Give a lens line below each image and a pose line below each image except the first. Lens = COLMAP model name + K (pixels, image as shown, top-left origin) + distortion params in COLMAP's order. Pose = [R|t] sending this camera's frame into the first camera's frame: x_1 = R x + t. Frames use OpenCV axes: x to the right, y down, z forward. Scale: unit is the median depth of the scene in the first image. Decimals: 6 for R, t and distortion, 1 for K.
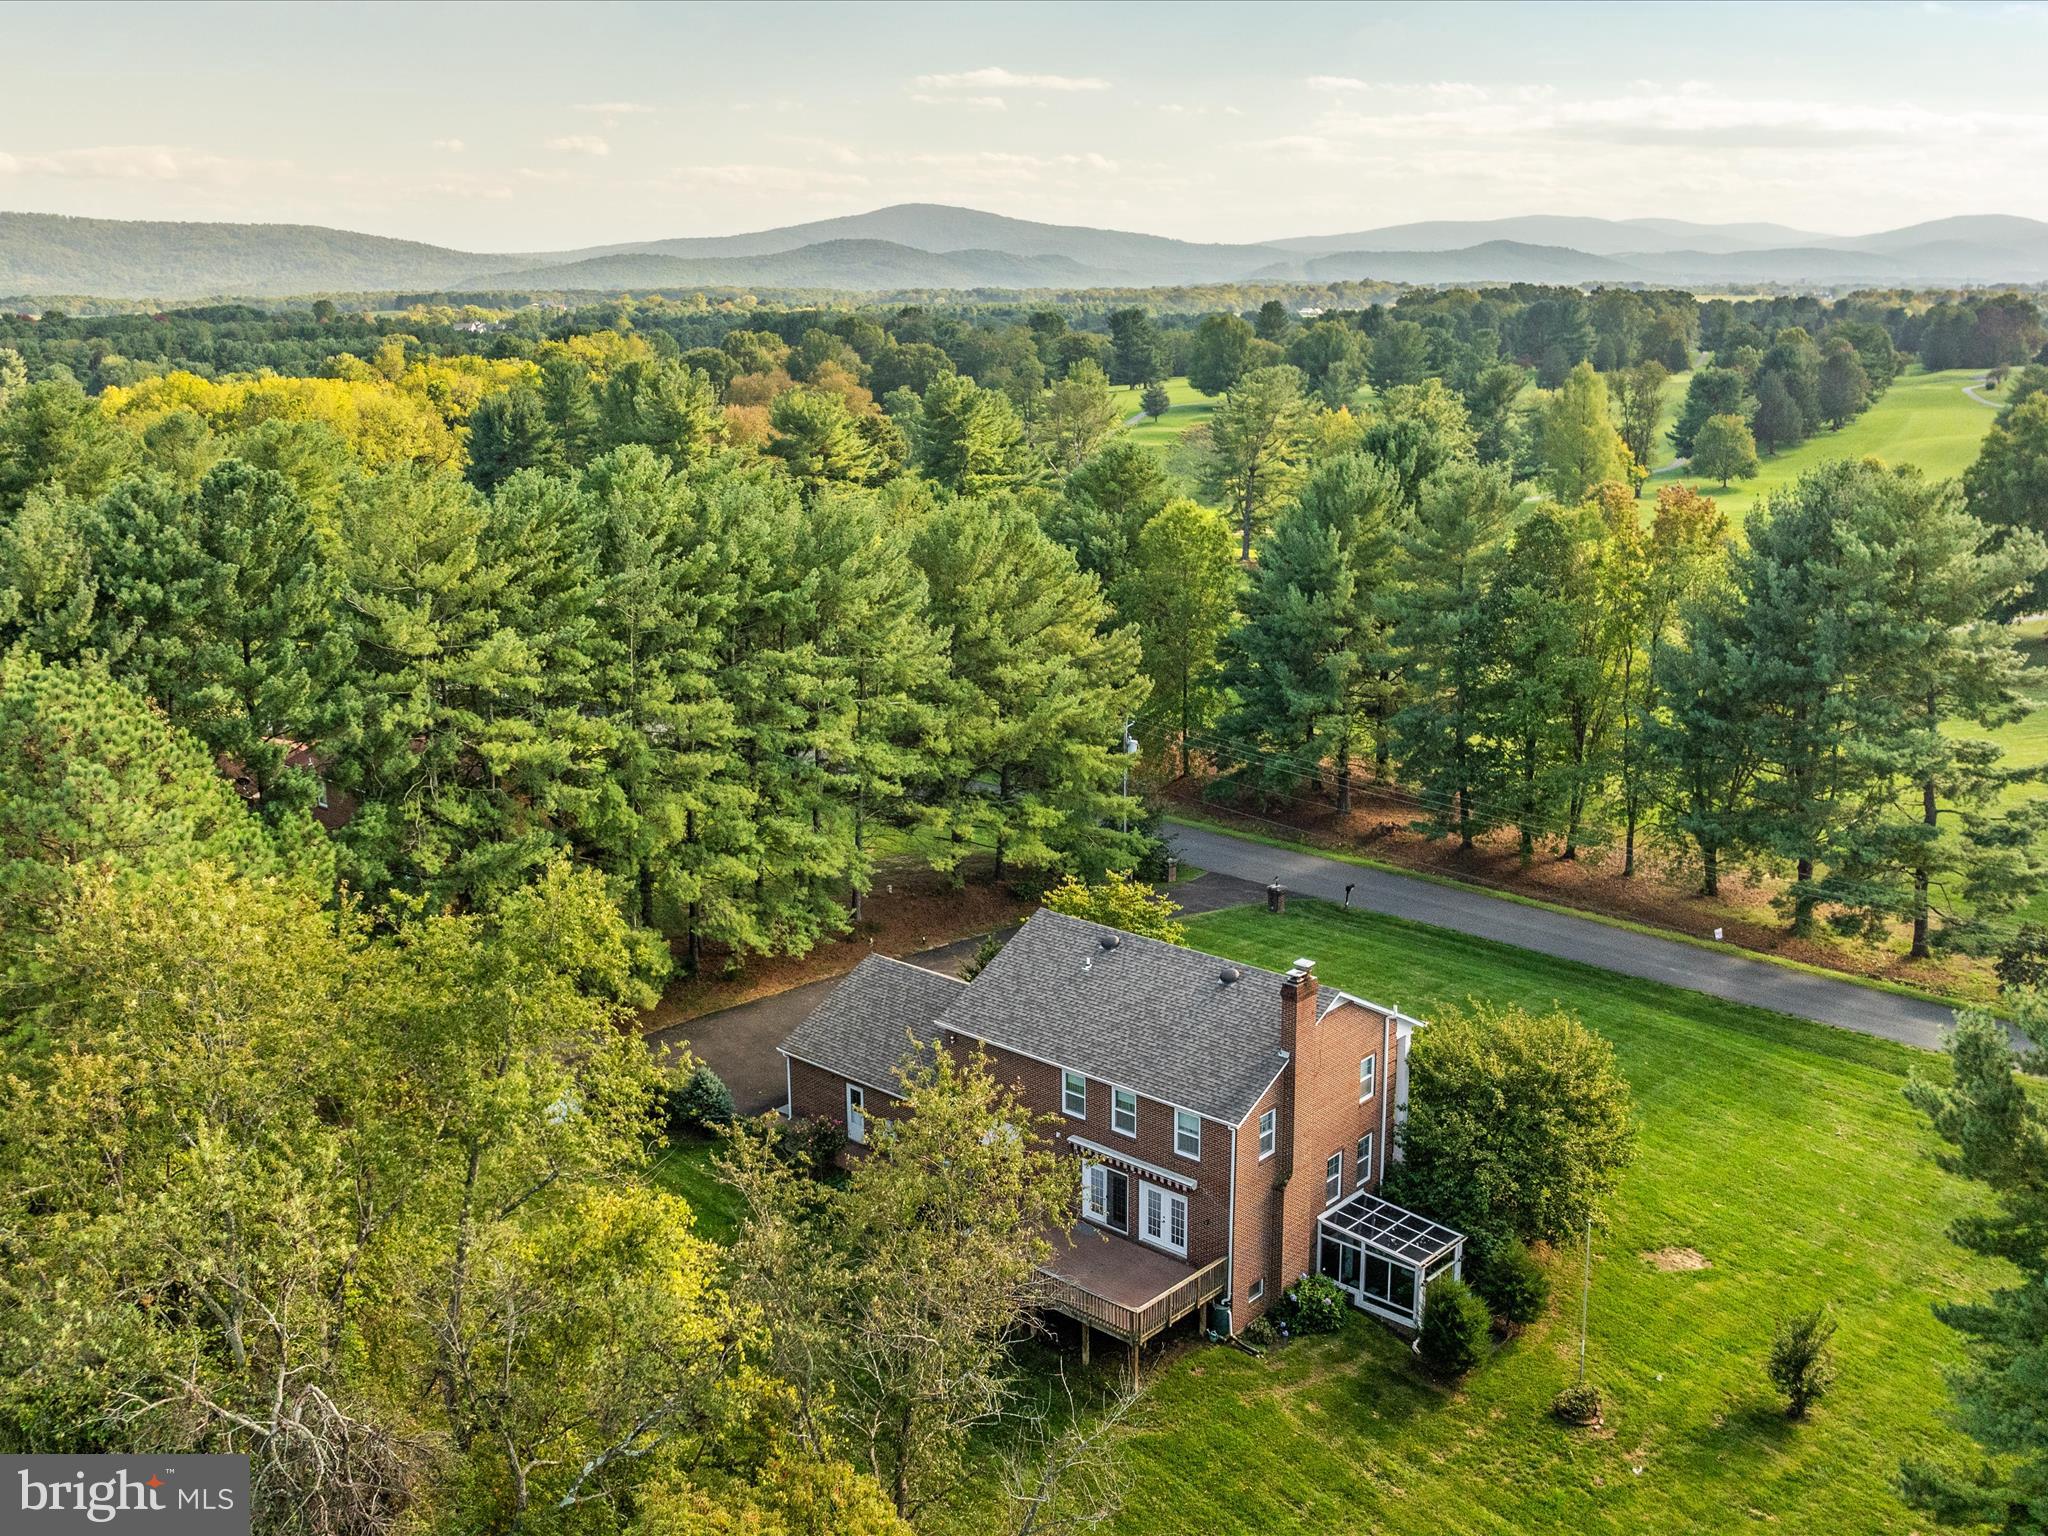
lens RADIAL K [[1896.4, 0, 1040.7], [0, 1896.4, 765.2], [0, 0, 1]] dist [-0.015617, 0.000000]
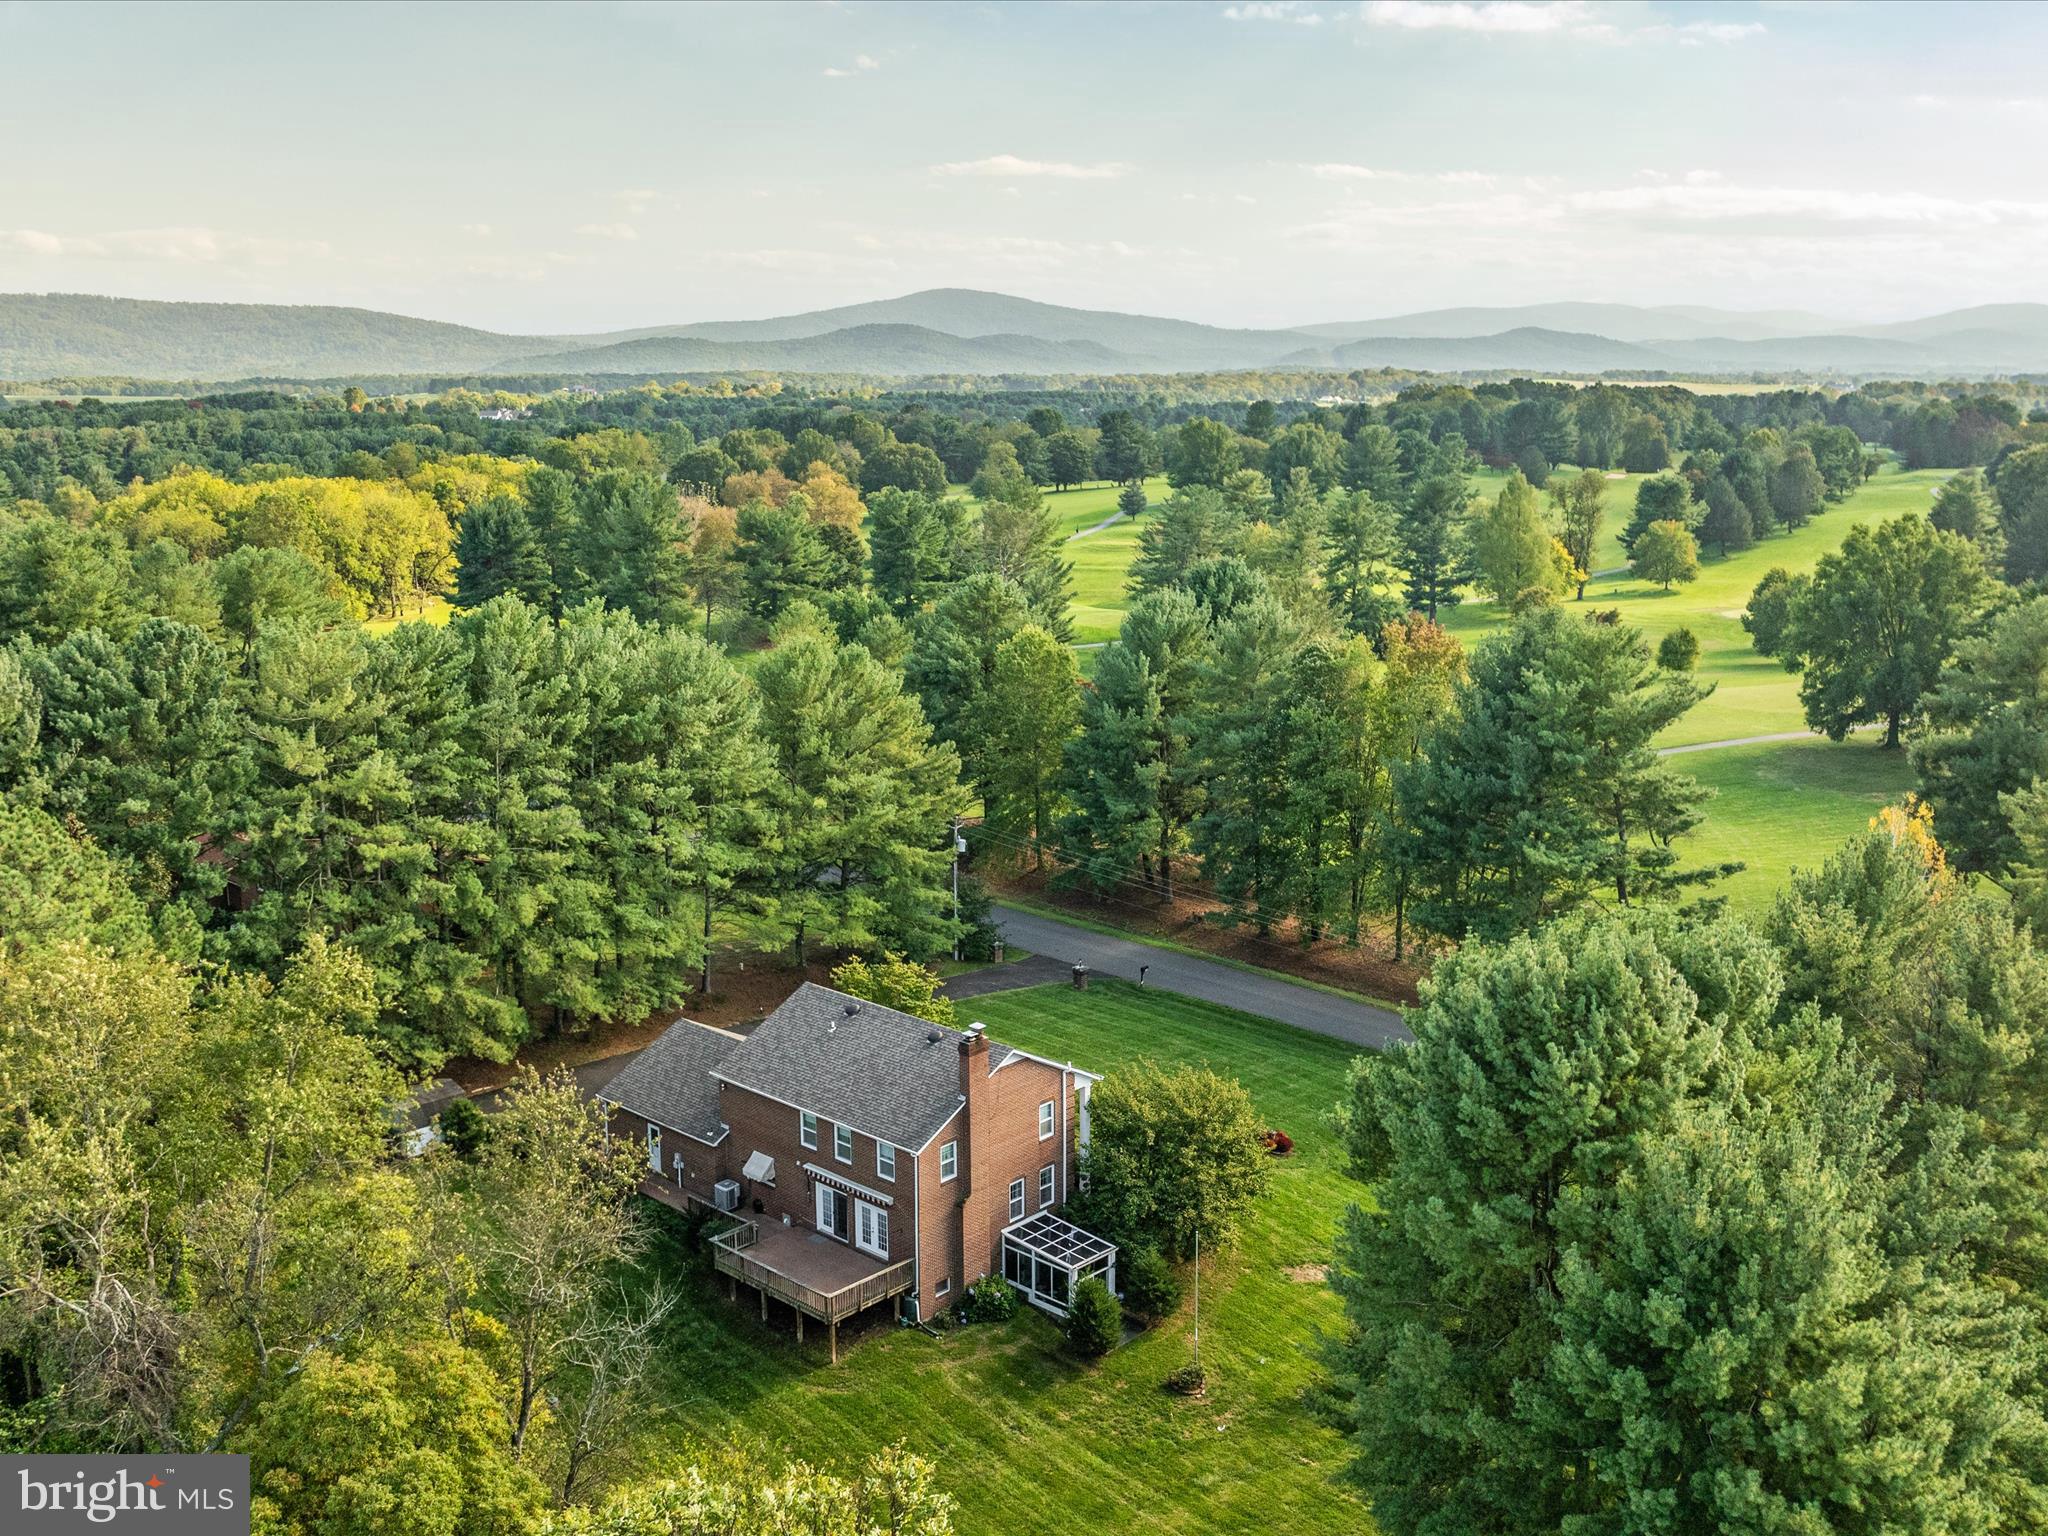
lens RADIAL K [[1896.4, 0, 1031.2], [0, 1896.4, 783.3], [0, 0, 1]] dist [-0.015617, 0.000000]
pose [[0.999825, 0.006863, -0.017413, 0.131832], [-0.007447, 0.999406, -0.033663, -0.010603], [0.017172, 0.033786, 0.999282, -0.184555]]
